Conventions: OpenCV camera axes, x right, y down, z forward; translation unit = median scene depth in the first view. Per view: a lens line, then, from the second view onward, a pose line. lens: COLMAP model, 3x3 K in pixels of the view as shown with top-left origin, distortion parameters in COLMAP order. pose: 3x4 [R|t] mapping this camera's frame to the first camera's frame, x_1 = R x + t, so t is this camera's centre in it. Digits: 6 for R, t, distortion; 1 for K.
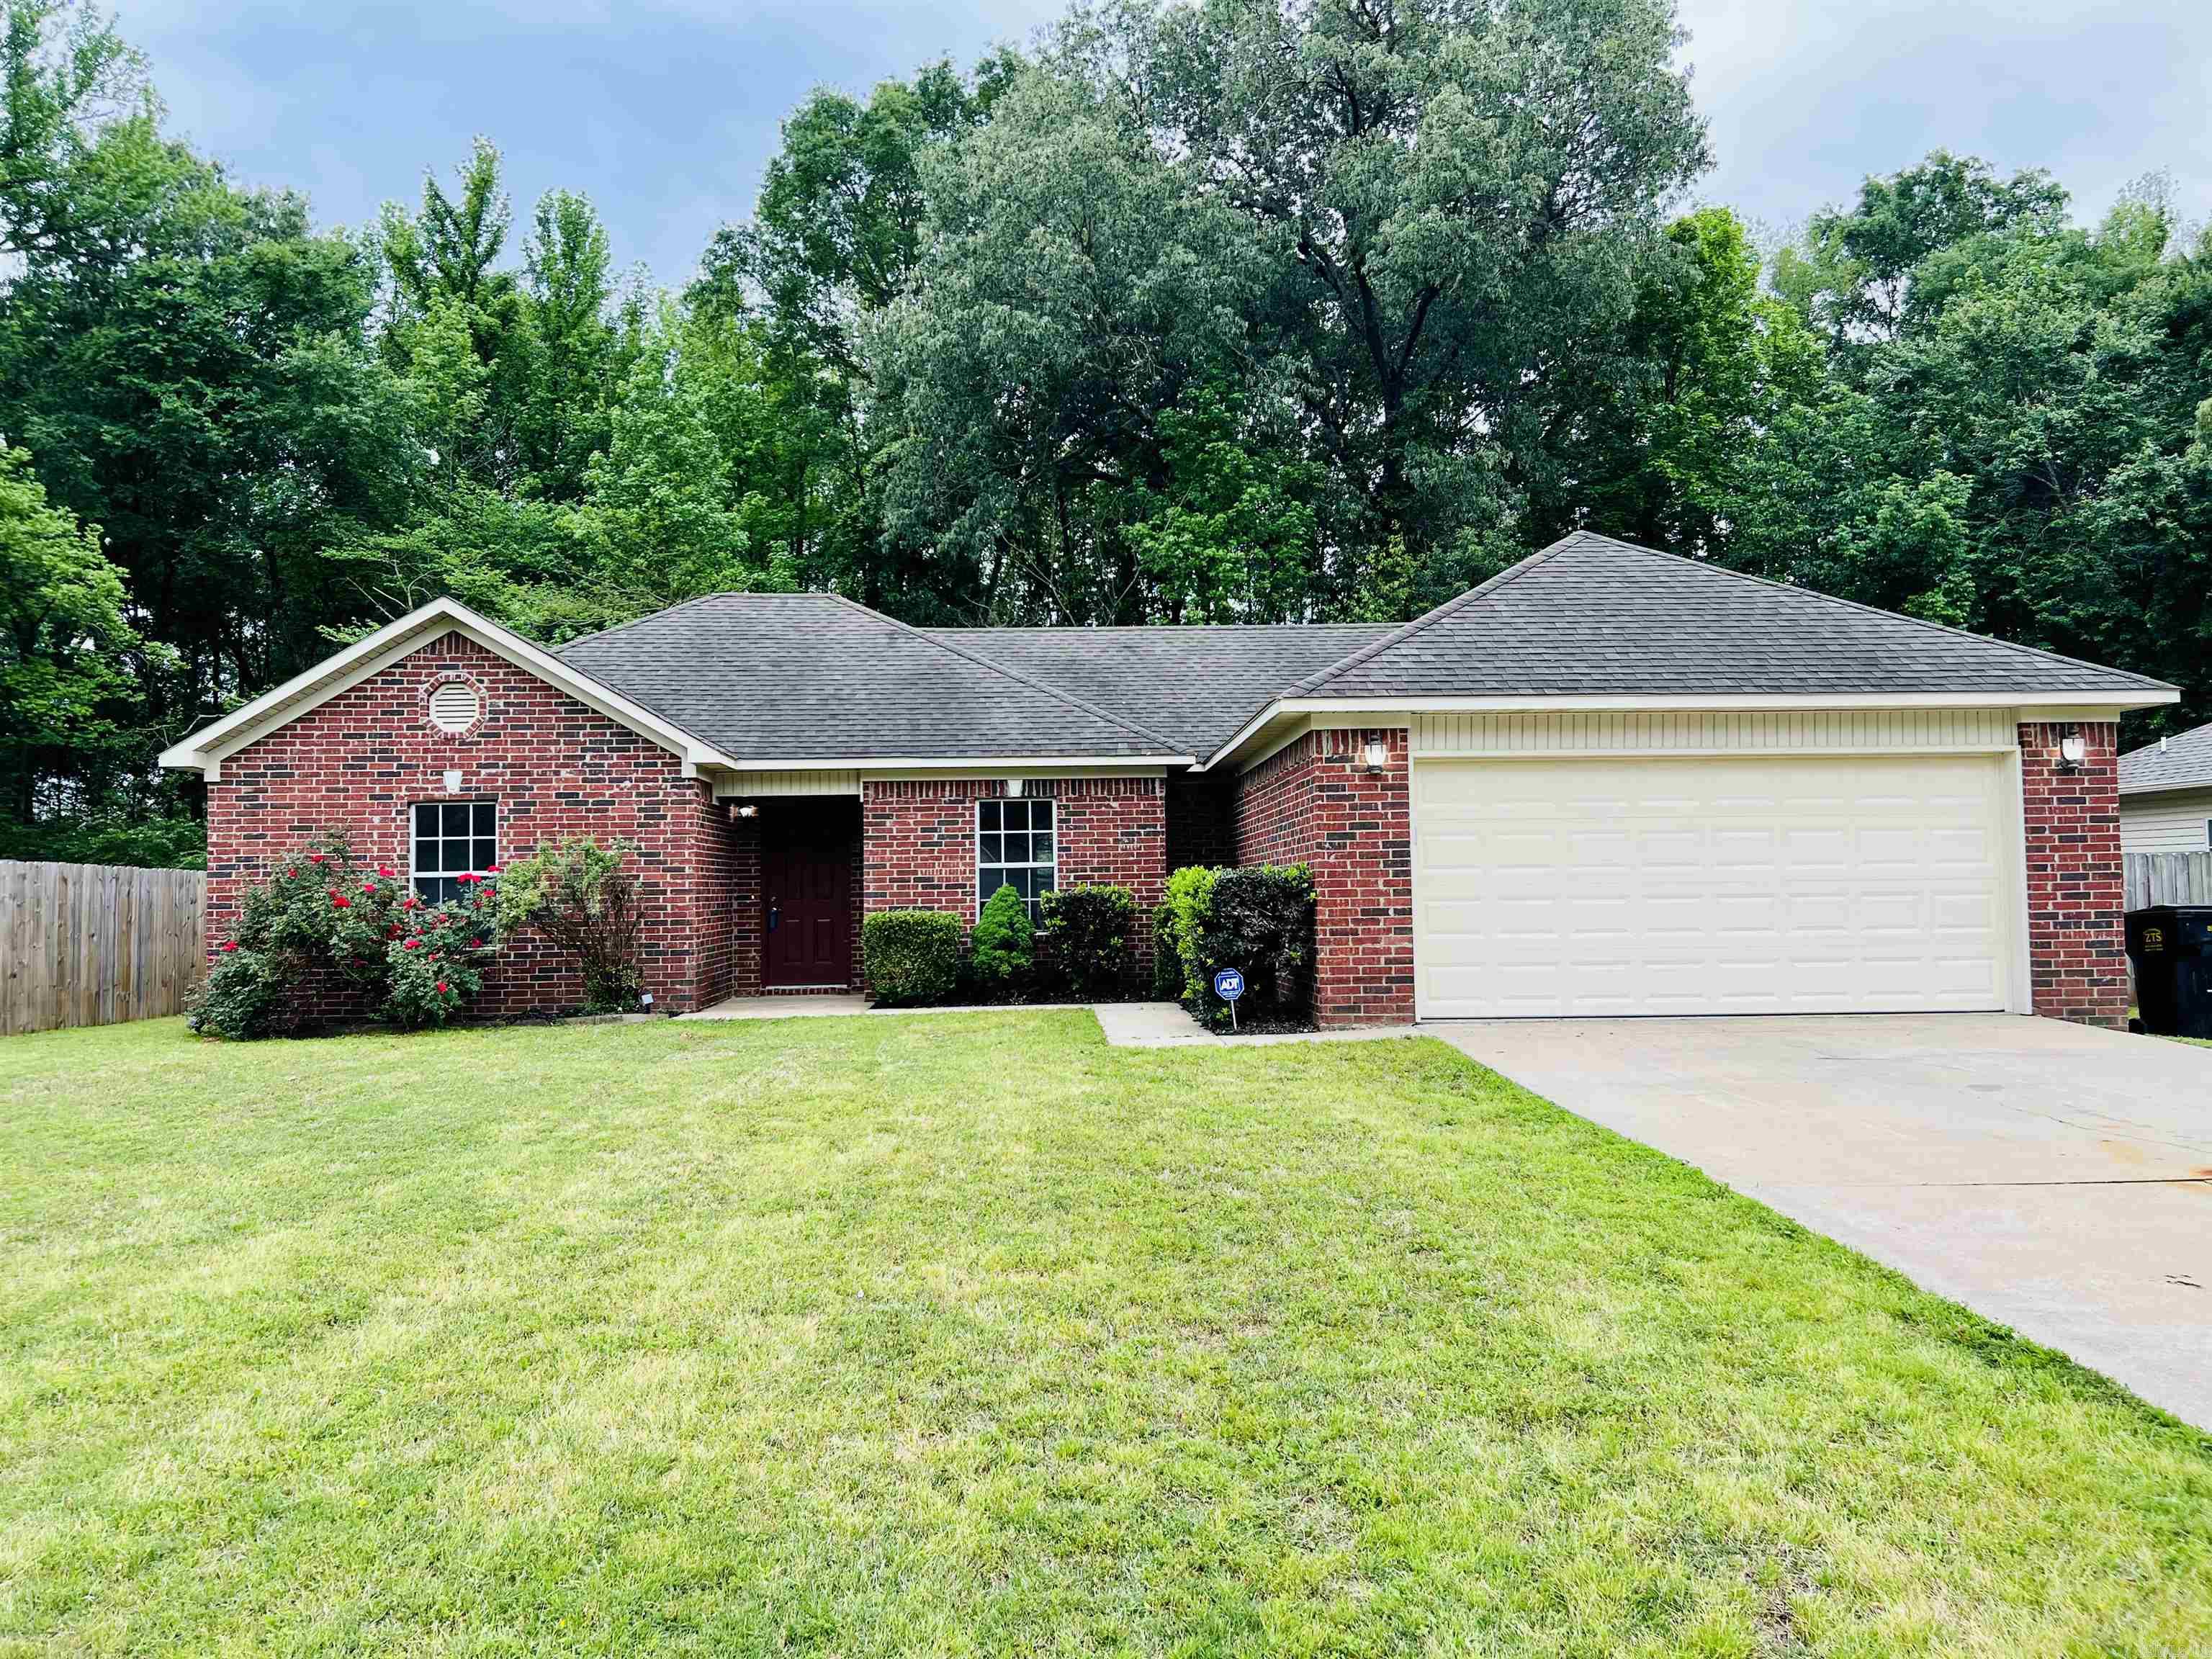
lens RADIAL K [[1679.2, 0, 1127.6], [0, 1679.2, 849.0], [0, 0, 1]] dist [0.060563, -0.069057]
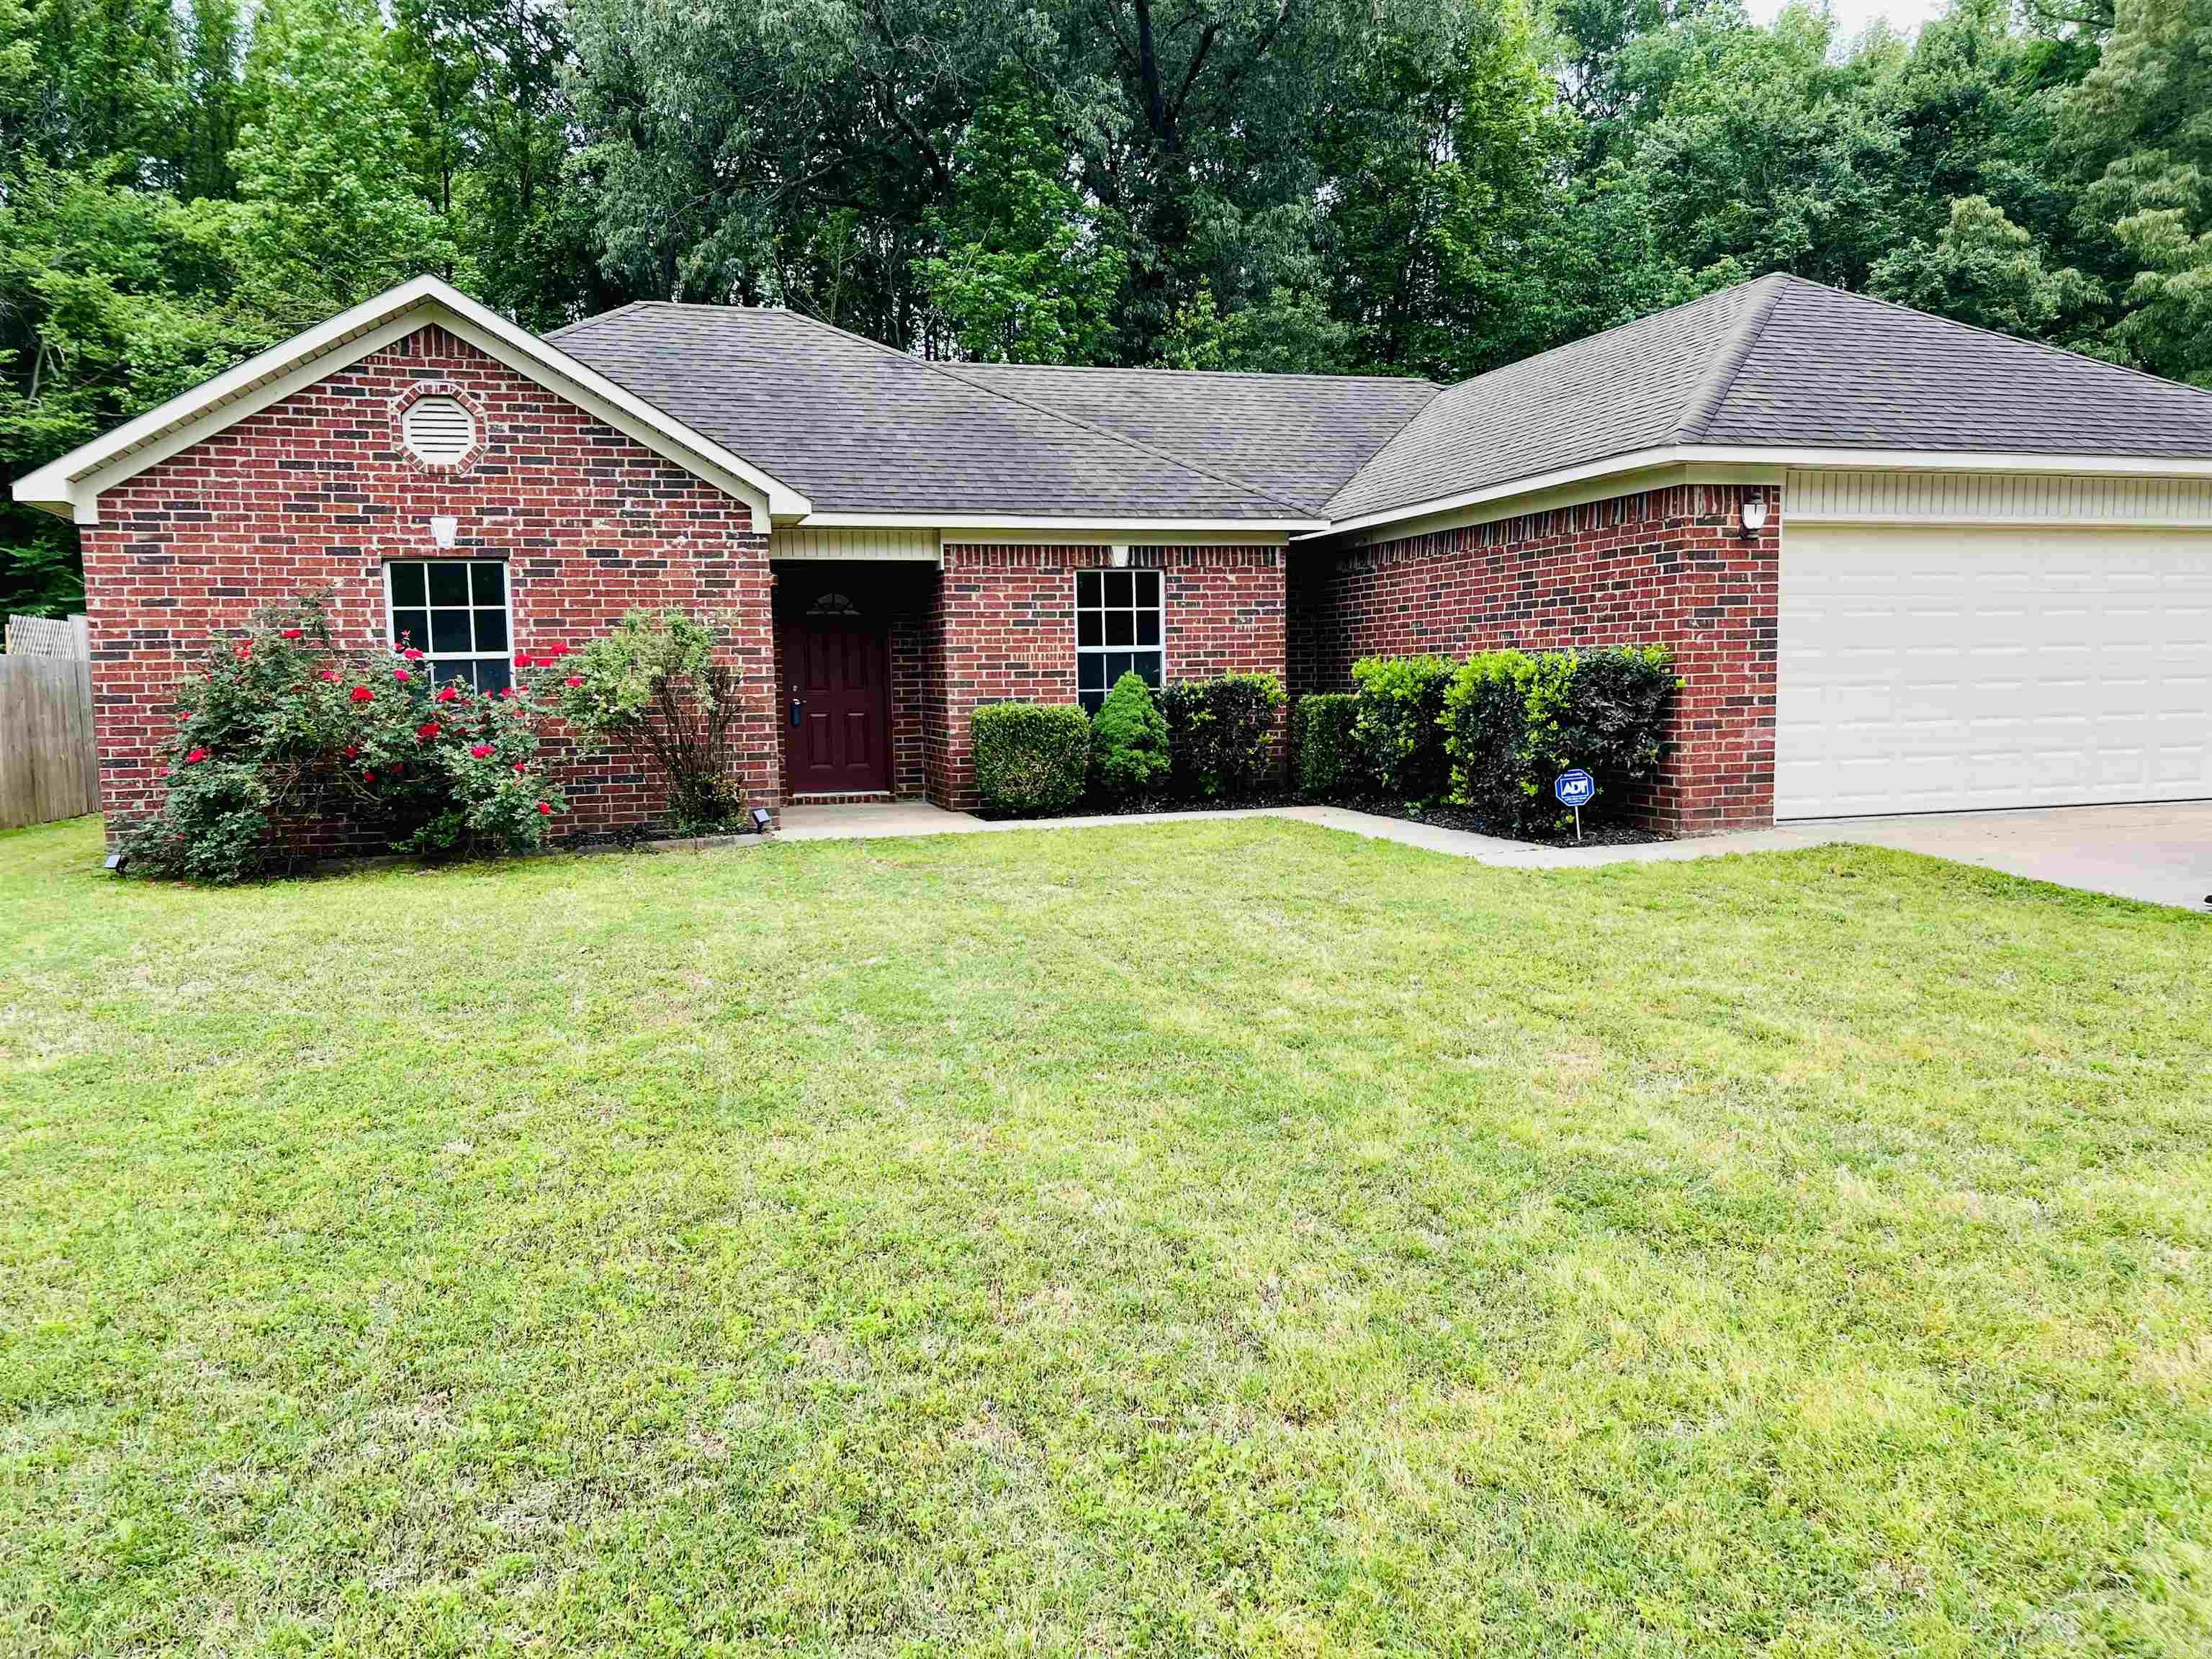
lens RADIAL K [[1679.2, 0, 1114.4], [0, 1679.2, 852.7], [0, 0, 1]] dist [0.060563, -0.069057]
pose [[0.966285, -0.028558, 0.255887, -0.307014], [-0.004429, 0.991839, 0.127418, 0.004171], [-0.257438, -0.124256, 0.958273, 0.186597]]
